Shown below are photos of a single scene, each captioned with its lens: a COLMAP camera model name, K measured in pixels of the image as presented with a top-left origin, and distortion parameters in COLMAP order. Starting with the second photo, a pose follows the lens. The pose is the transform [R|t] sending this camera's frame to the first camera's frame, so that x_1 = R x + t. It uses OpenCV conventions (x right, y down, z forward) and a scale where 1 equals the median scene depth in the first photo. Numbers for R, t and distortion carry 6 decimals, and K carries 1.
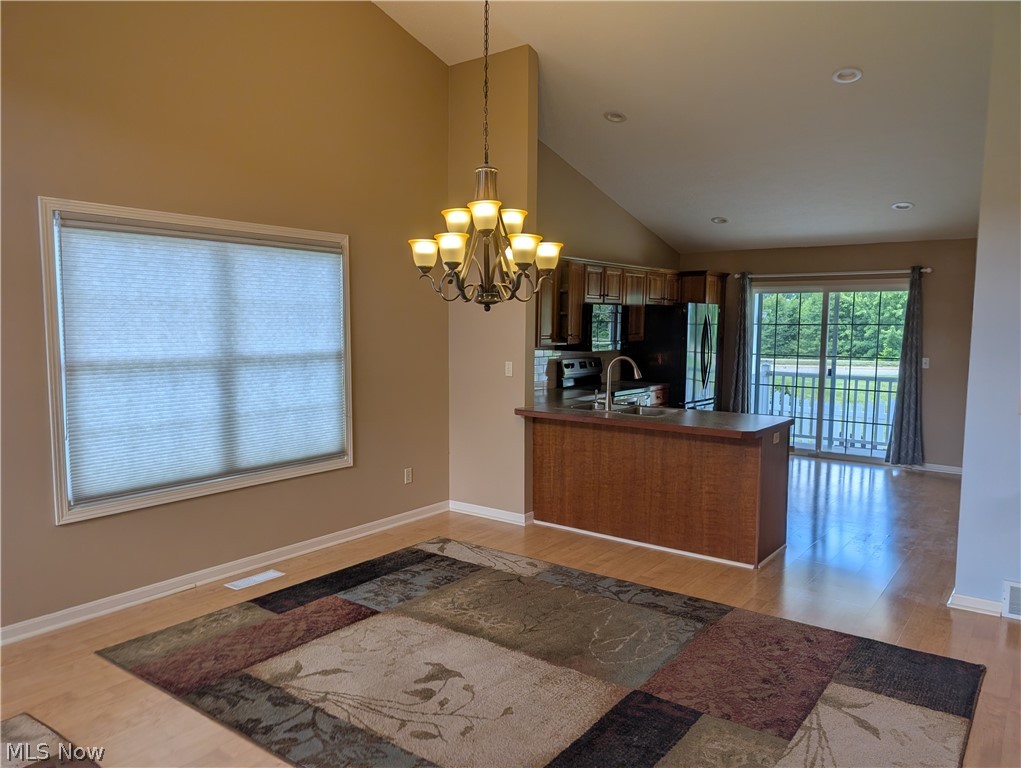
lens RADIAL K [[741.0, 0, 510.3], [0, 741.0, 394.8], [0, 0, 1]] dist [0.022761, -0.013314]
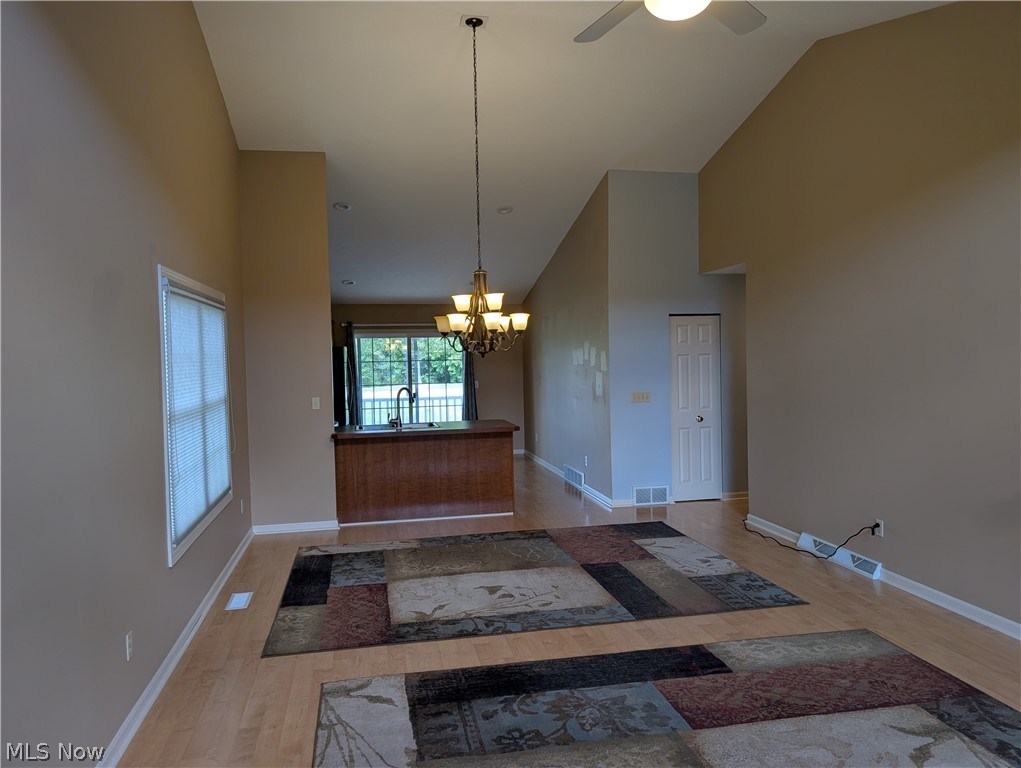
lens RADIAL K [[741.0, 0, 508.5], [0, 741.0, 377.1], [0, 0, 1]] dist [0.022761, -0.013314]
pose [[0.665693, -0.044700, 0.744886, -1.020642], [0.098023, 0.994793, -0.027904, -0.018380], [-0.739760, 0.091591, 0.666608, -0.091751]]
